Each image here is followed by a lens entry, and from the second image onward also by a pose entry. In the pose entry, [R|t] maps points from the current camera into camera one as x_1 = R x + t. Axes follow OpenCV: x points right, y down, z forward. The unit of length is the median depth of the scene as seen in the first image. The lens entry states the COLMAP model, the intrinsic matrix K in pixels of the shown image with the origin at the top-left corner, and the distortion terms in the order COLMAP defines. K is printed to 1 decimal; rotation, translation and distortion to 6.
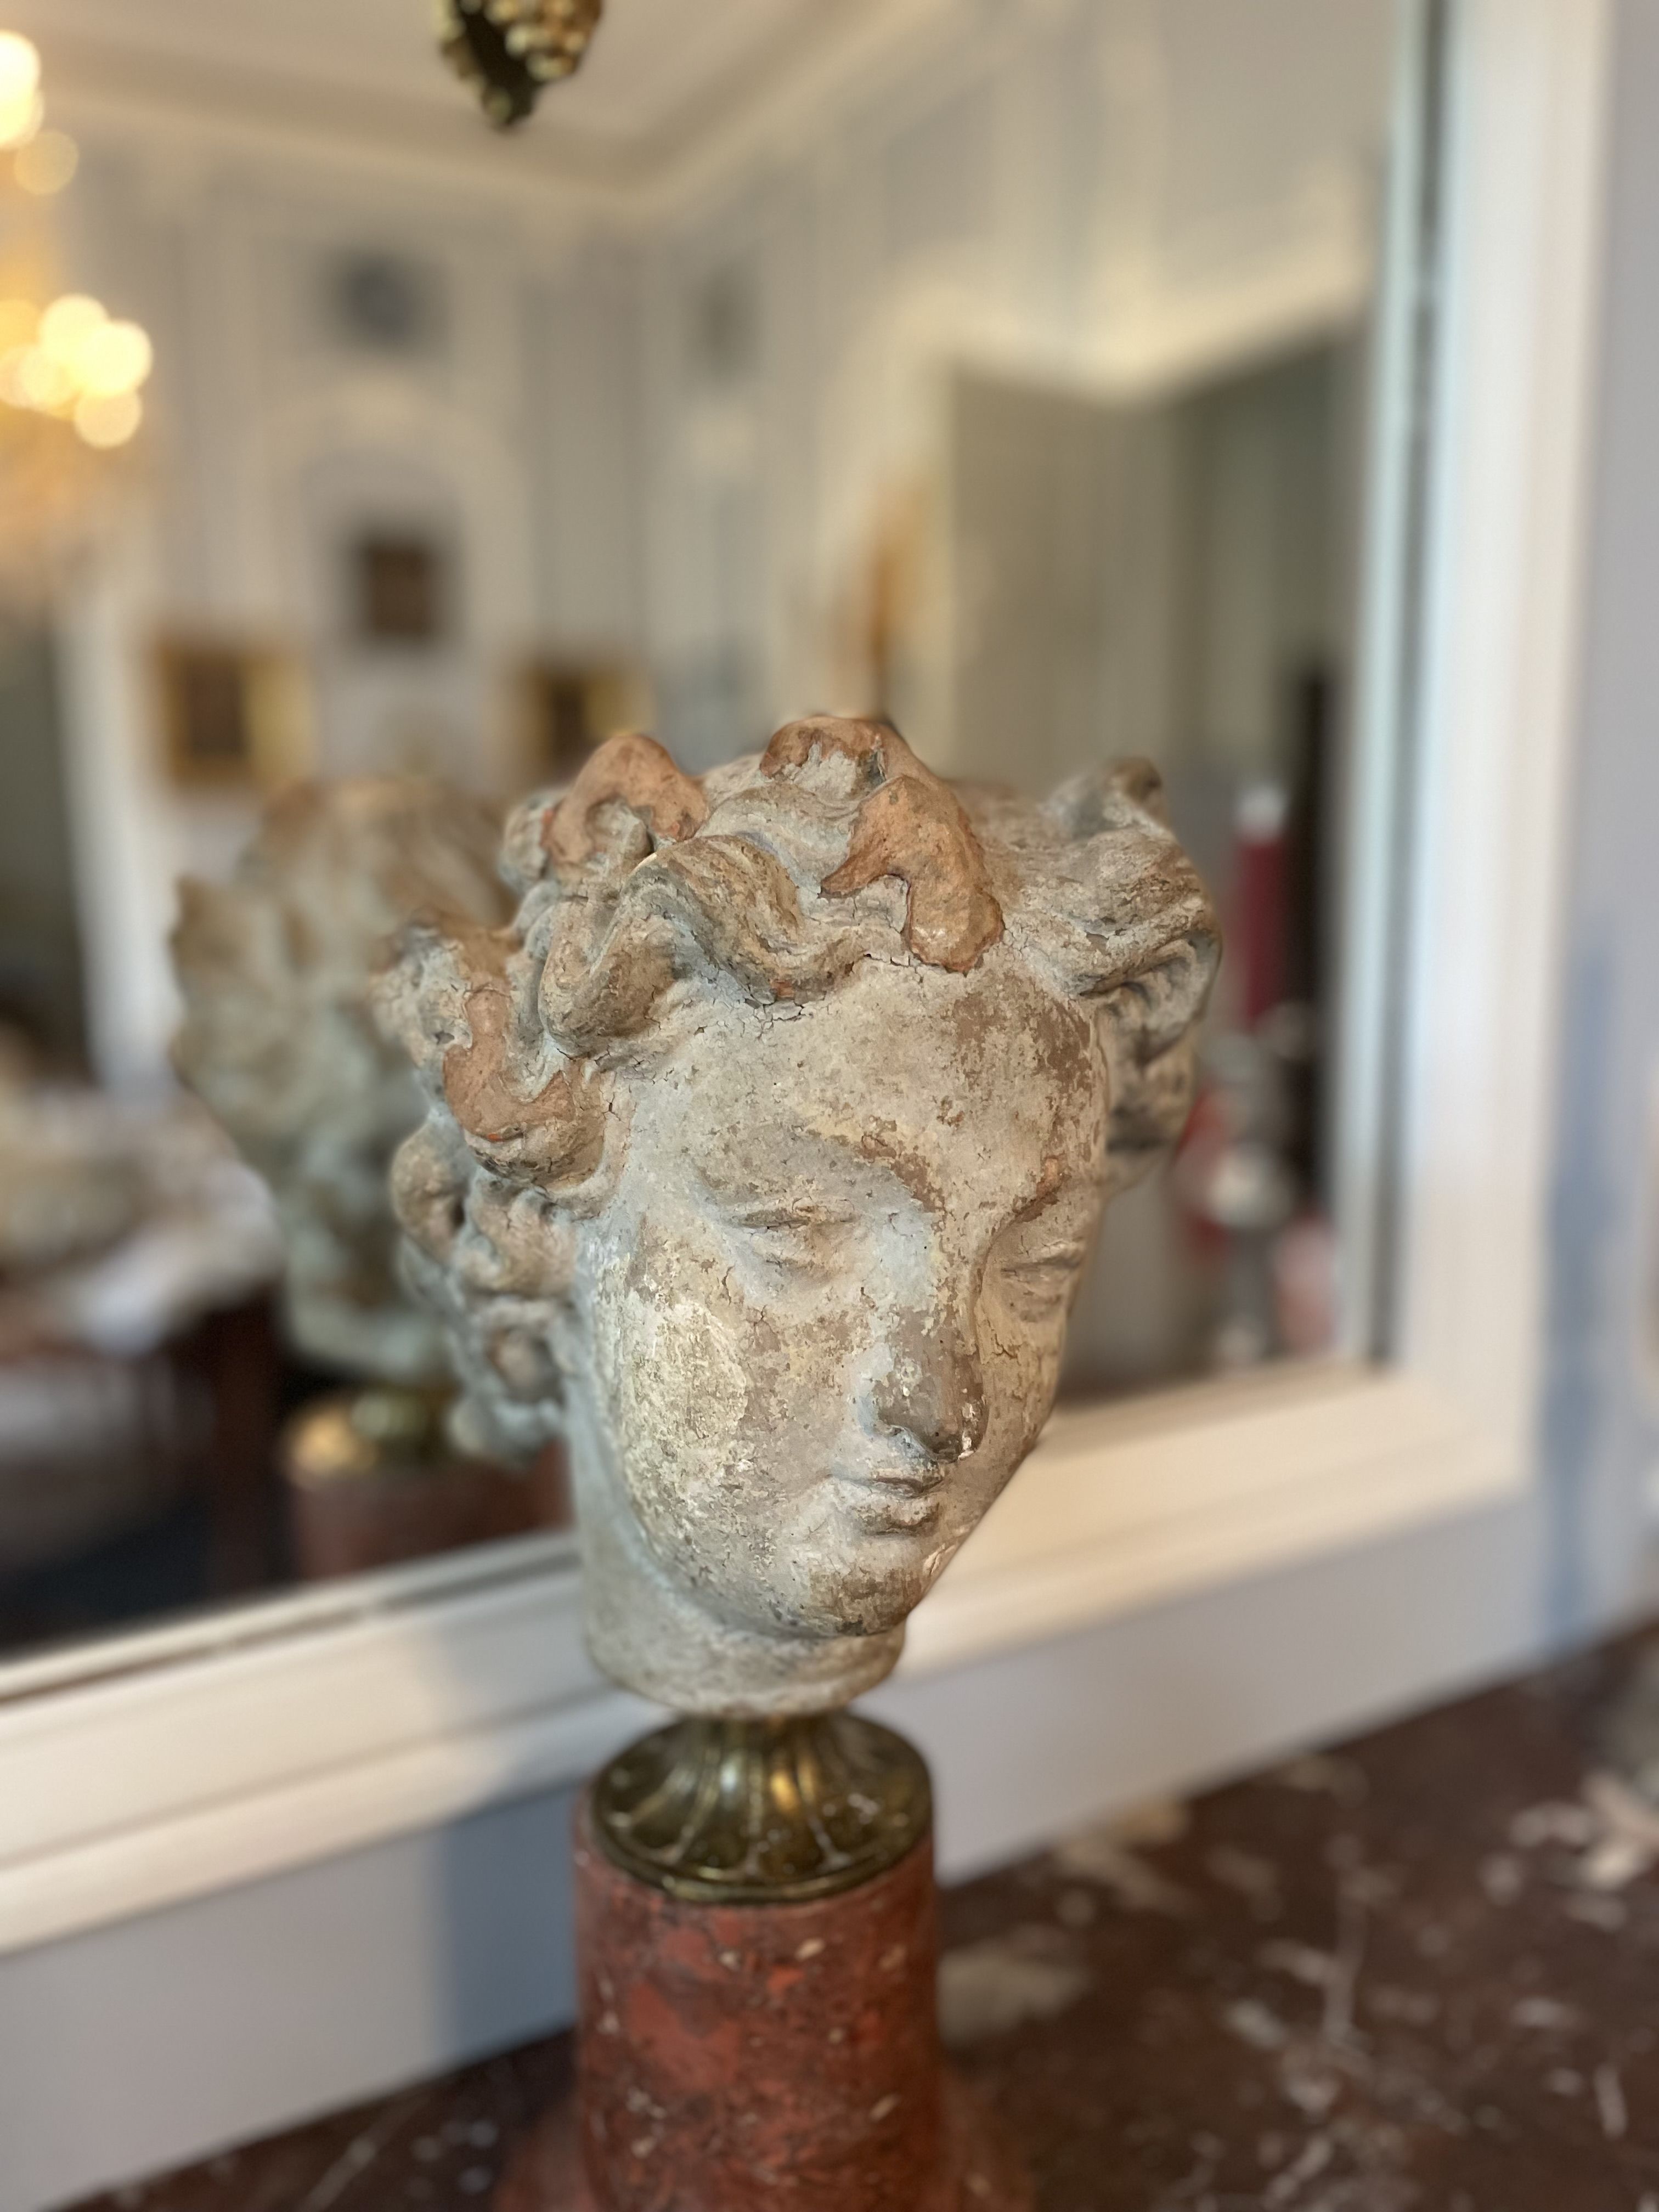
lens RADIAL K [[1679.0, 0, 829.8], [0, 1679.0, 1104.9], [0, 0, 1]] dist [0.045983, -0.040331]
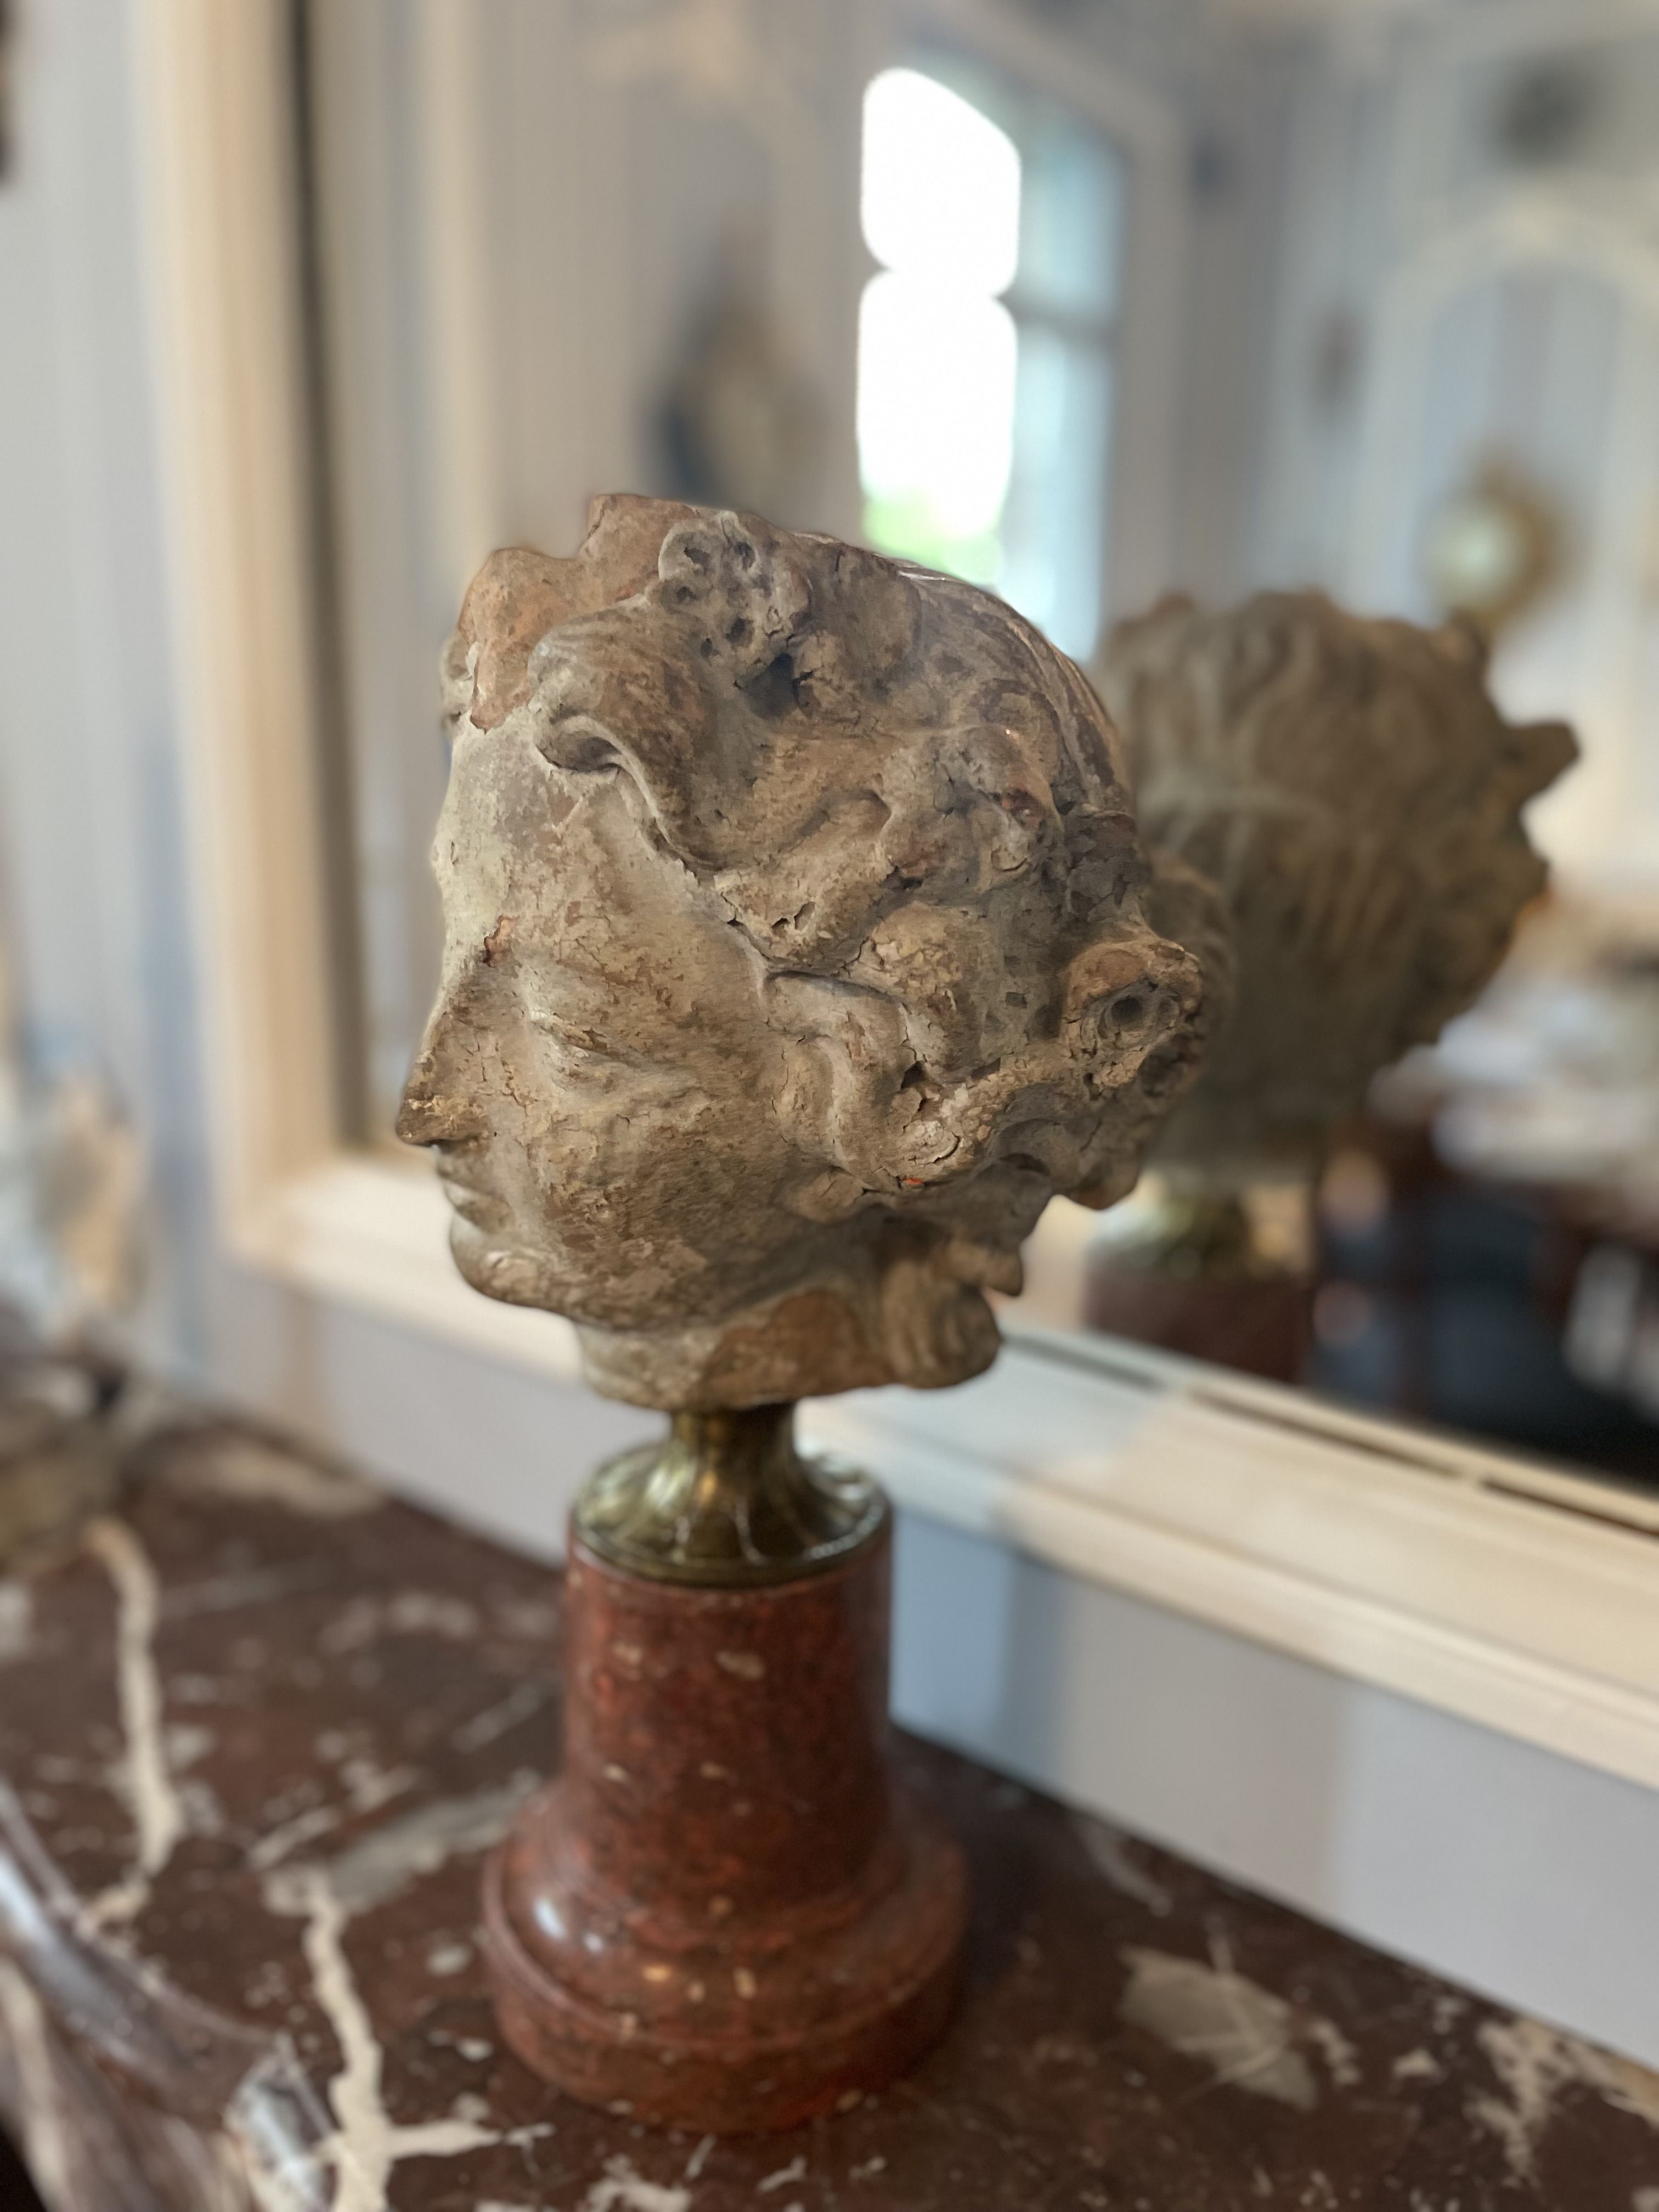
lens RADIAL K [[1679.0, 0, 829.5], [0, 1679.0, 1103.9], [0, 0, 1]] dist [0.045983, -0.040331]
pose [[0.436404, 0.285169, -0.853364, 1.140733], [-0.207254, 0.954800, 0.213078, -0.122467], [0.875555, 0.083875, 0.475781, 0.687584]]
